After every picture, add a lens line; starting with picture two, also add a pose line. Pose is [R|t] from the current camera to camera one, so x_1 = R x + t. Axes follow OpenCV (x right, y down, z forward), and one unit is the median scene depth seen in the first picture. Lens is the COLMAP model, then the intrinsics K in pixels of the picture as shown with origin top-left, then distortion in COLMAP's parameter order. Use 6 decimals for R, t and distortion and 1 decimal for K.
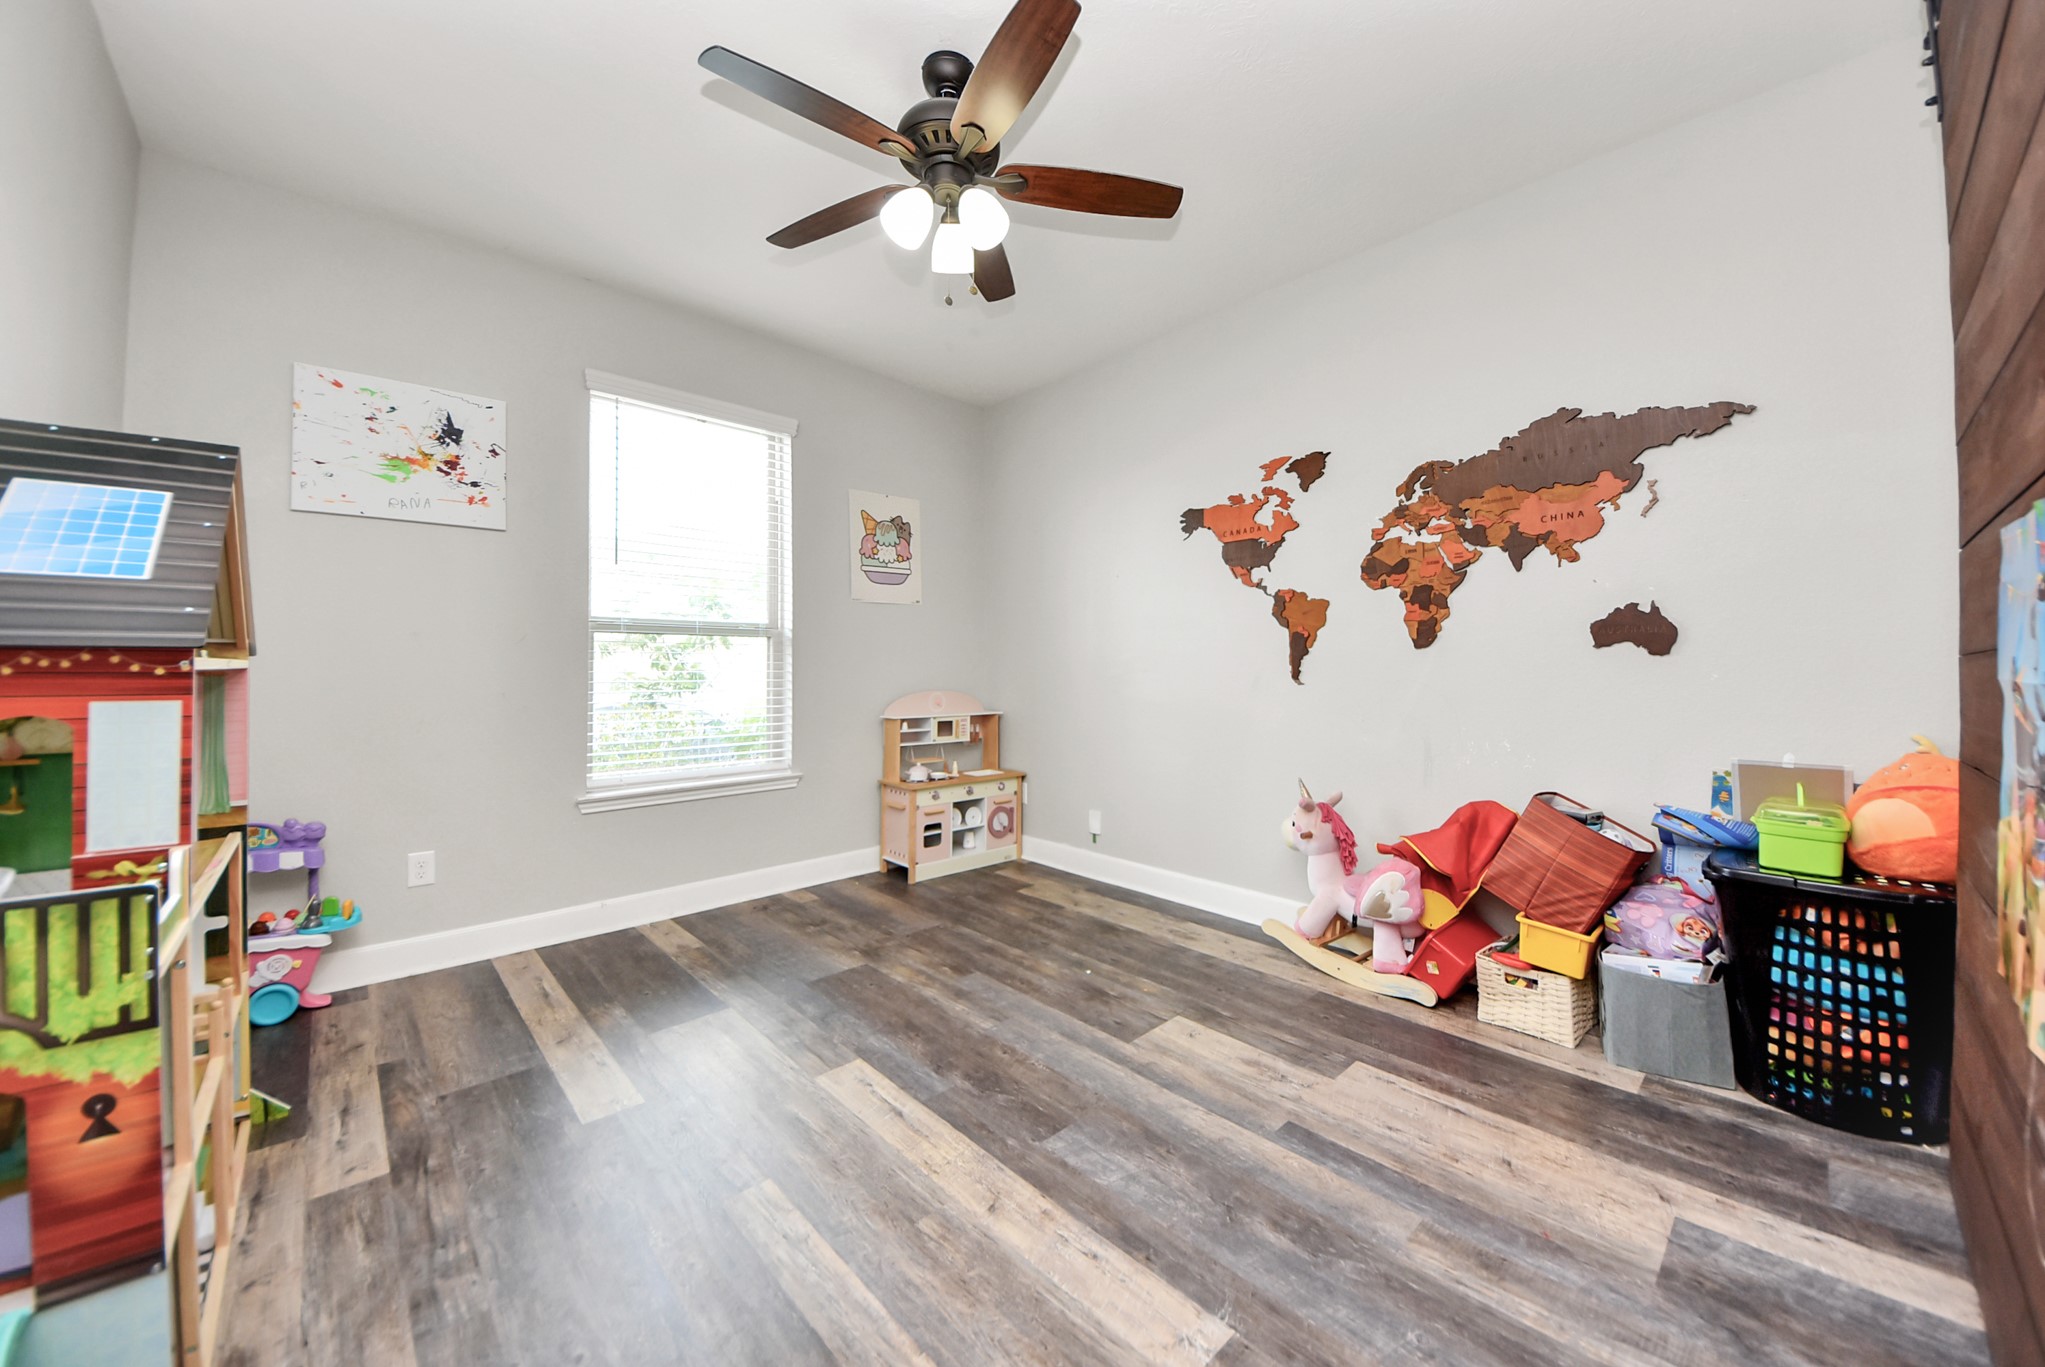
lens RADIAL K [[728.1, 0, 1012.2], [0, 728.1, 667.6], [0, 0, 1]] dist [0.001011, -0.003171]
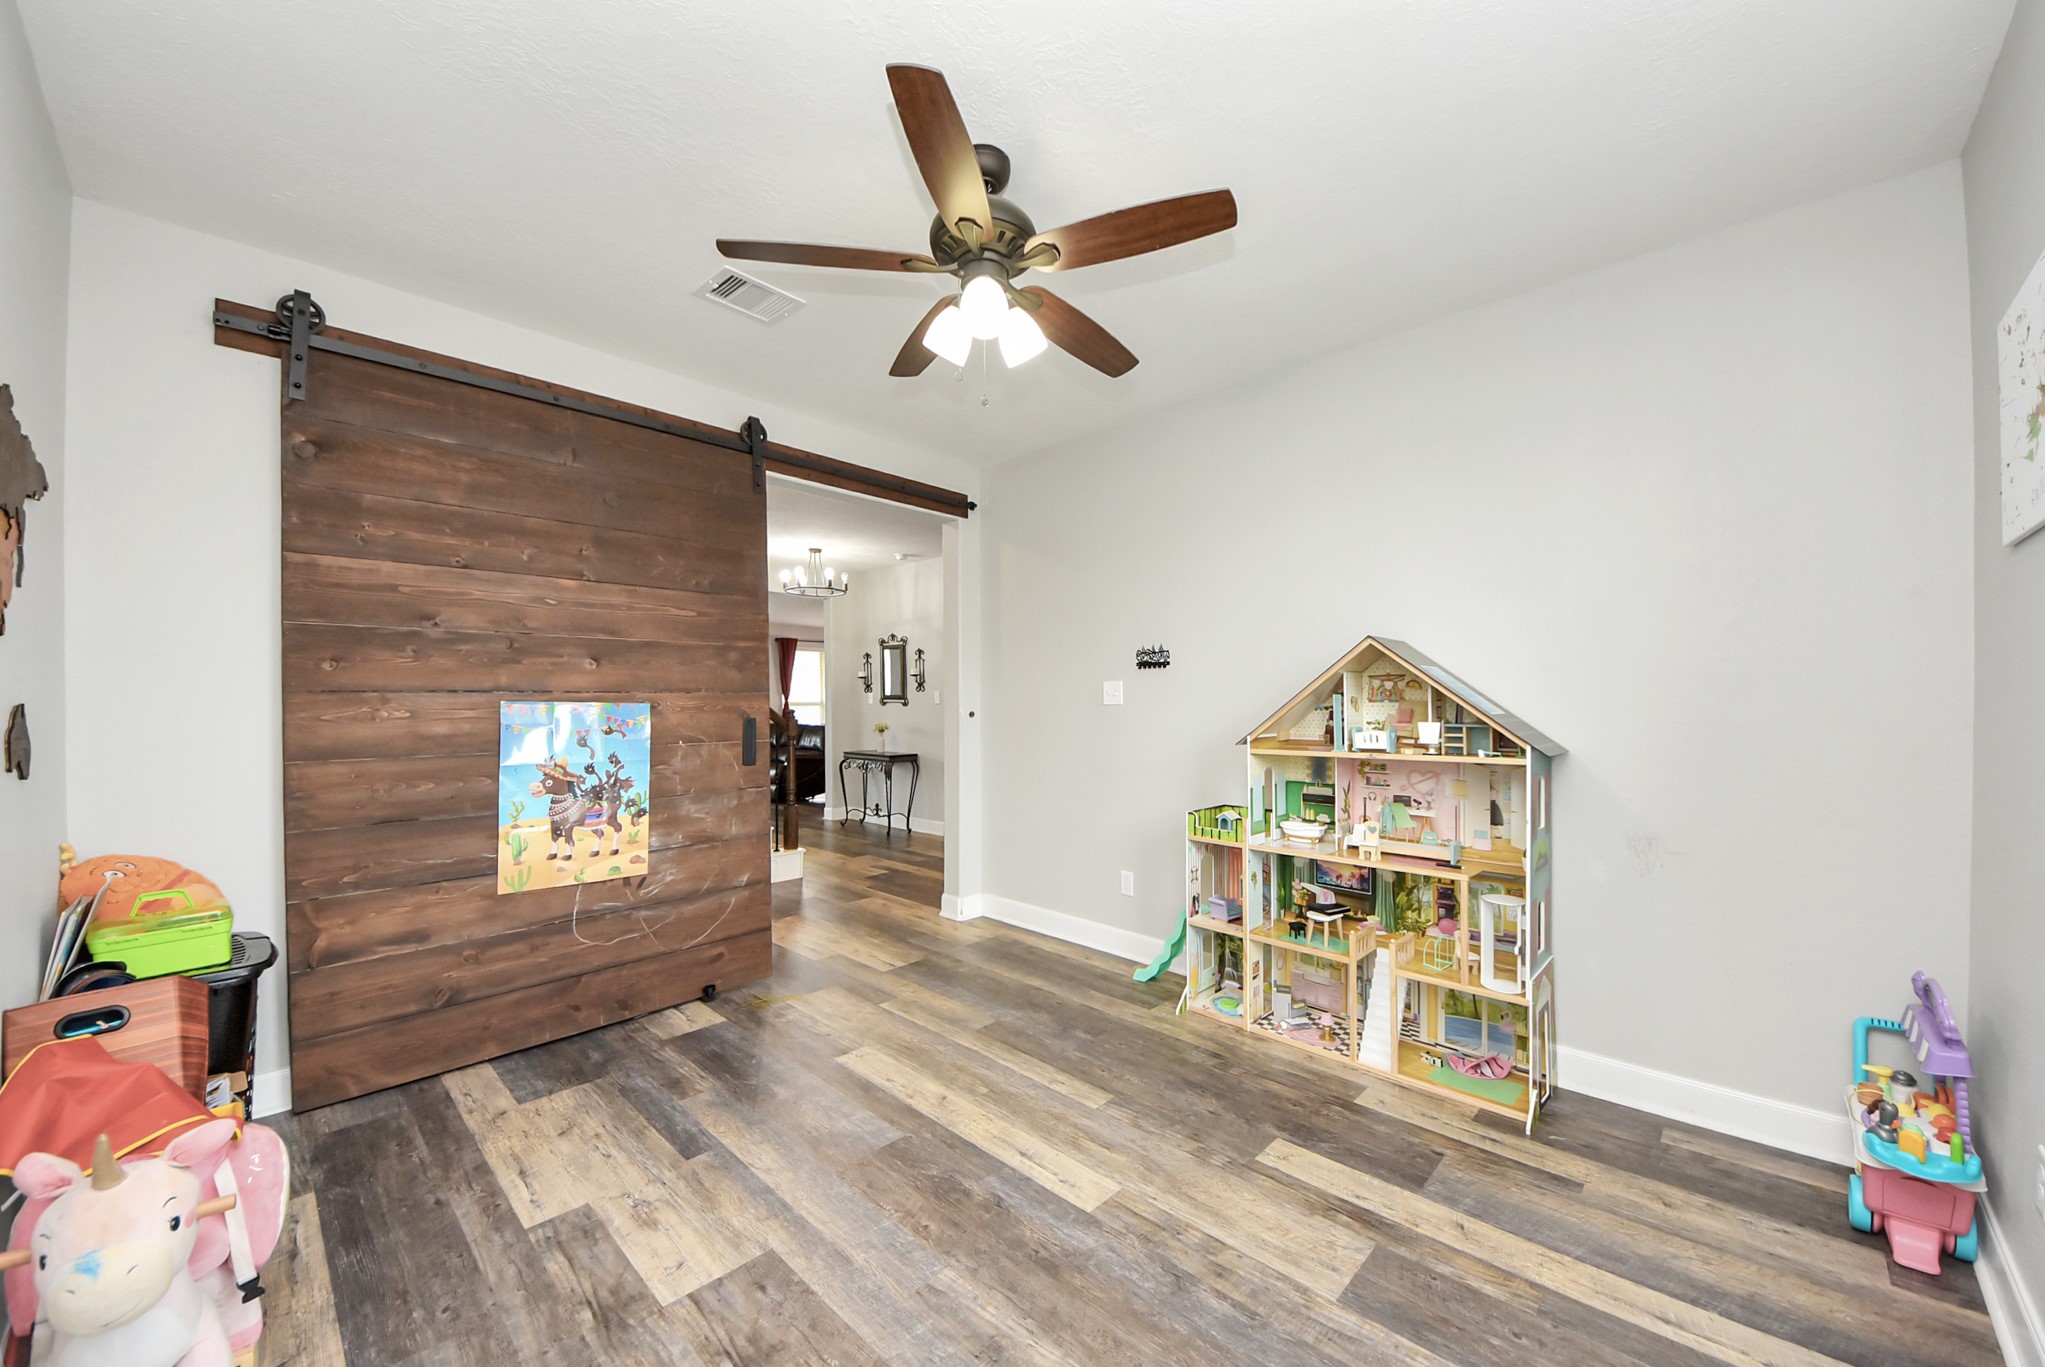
lens RADIAL K [[728.1, 0, 1012.2], [0, 728.1, 667.6], [0, 0, 1]] dist [0.001011, -0.003171]
pose [[-0.998666, 0.003769, -0.051494, -0.075643], [0.006582, 0.998489, -0.054562, -0.090425], [0.051211, -0.054828, -0.997182, 2.048265]]
